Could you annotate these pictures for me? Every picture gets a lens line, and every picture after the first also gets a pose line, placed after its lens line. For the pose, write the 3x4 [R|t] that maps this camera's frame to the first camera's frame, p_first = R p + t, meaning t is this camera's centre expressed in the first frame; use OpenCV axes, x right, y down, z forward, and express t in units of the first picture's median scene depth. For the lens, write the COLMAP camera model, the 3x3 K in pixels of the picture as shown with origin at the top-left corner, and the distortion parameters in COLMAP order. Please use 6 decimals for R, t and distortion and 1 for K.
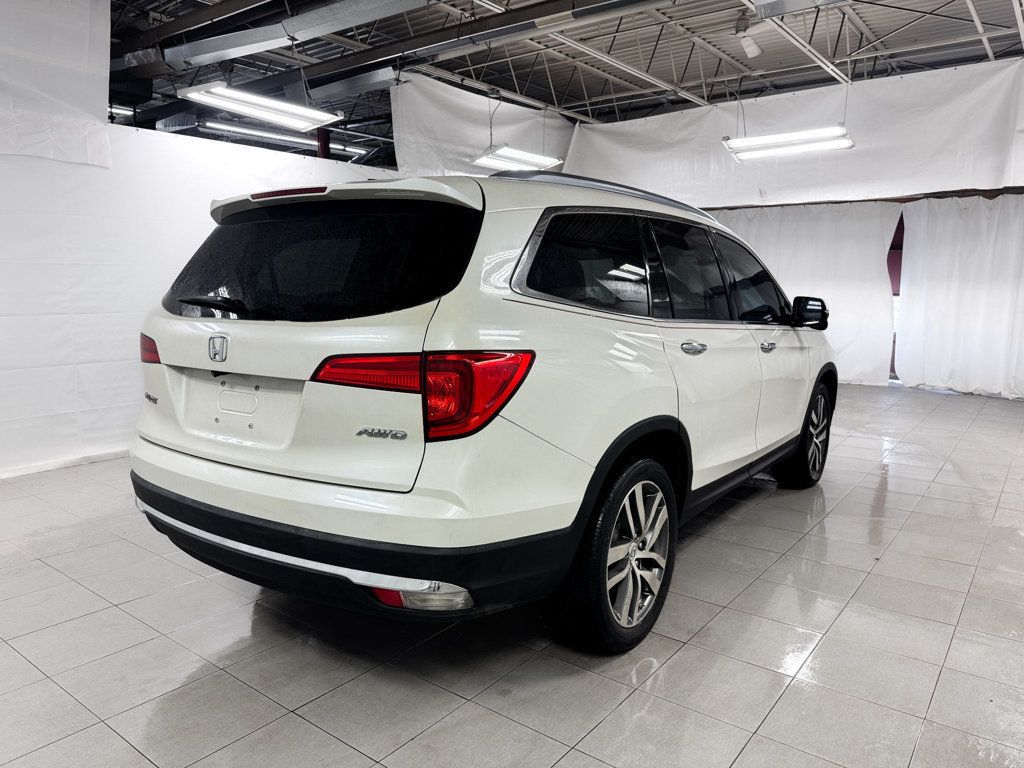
lens RADIAL K [[713.5, 0, 507.7], [0, 713.5, 386.5], [0, 0, 1]] dist [0.029814, -0.023152]
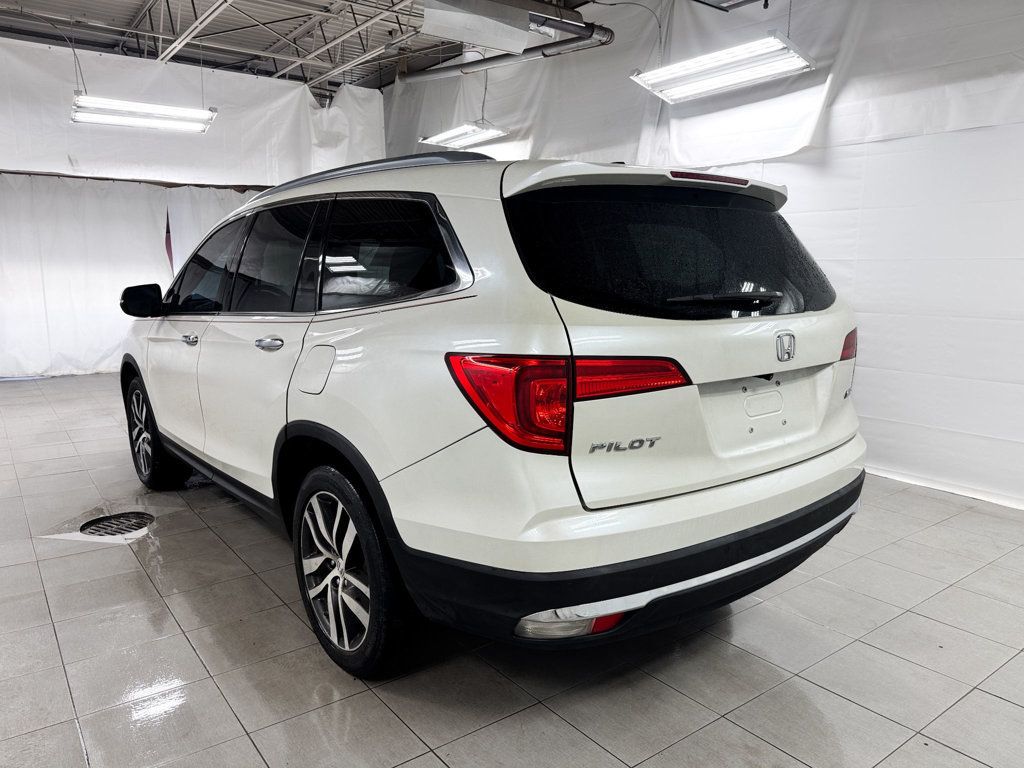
lens RADIAL K [[713.5, 0, 514.0], [0, 713.5, 387.0], [0, 0, 1]] dist [0.029814, -0.023152]
pose [[0.300587, -0.163834, 0.939577, -1.321426], [0.137773, 0.982262, 0.127201, -0.160486], [-0.943751, 0.091214, 0.317827, 0.985715]]
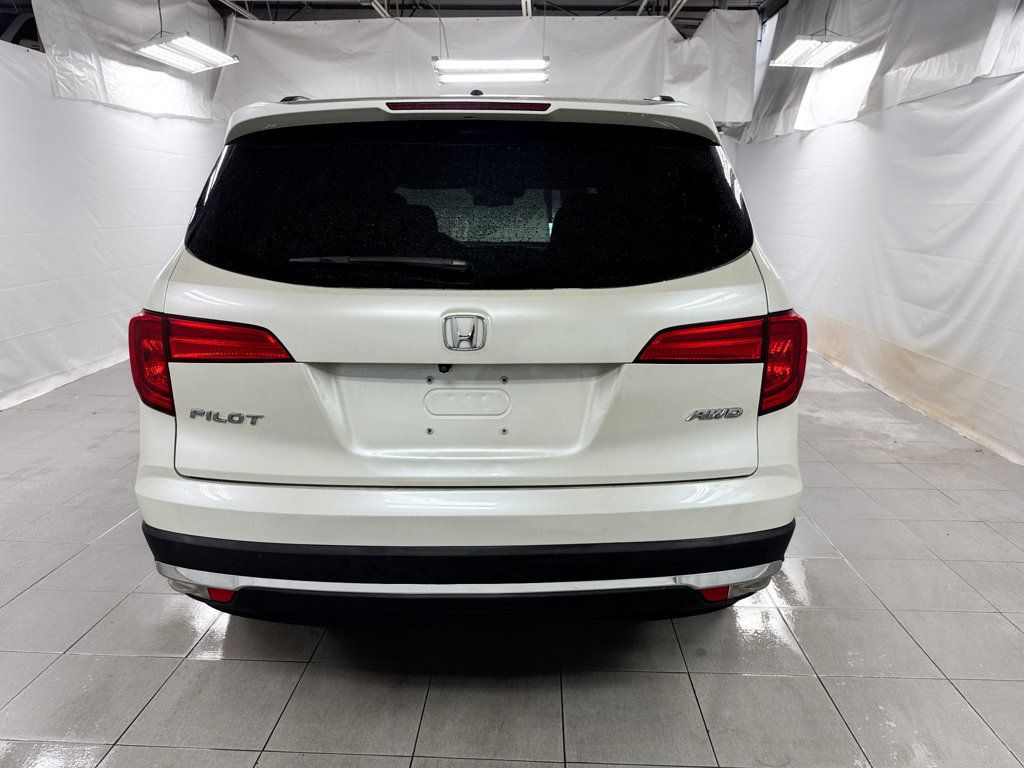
lens RADIAL K [[713.5, 0, 514.0], [0, 713.5, 385.0], [0, 0, 1]] dist [0.029814, -0.023152]
pose [[0.820712, -0.139306, 0.554099, -0.719906], [0.080195, 0.988307, 0.129687, -0.084227], [-0.565686, -0.062000, 0.822287, 0.369682]]
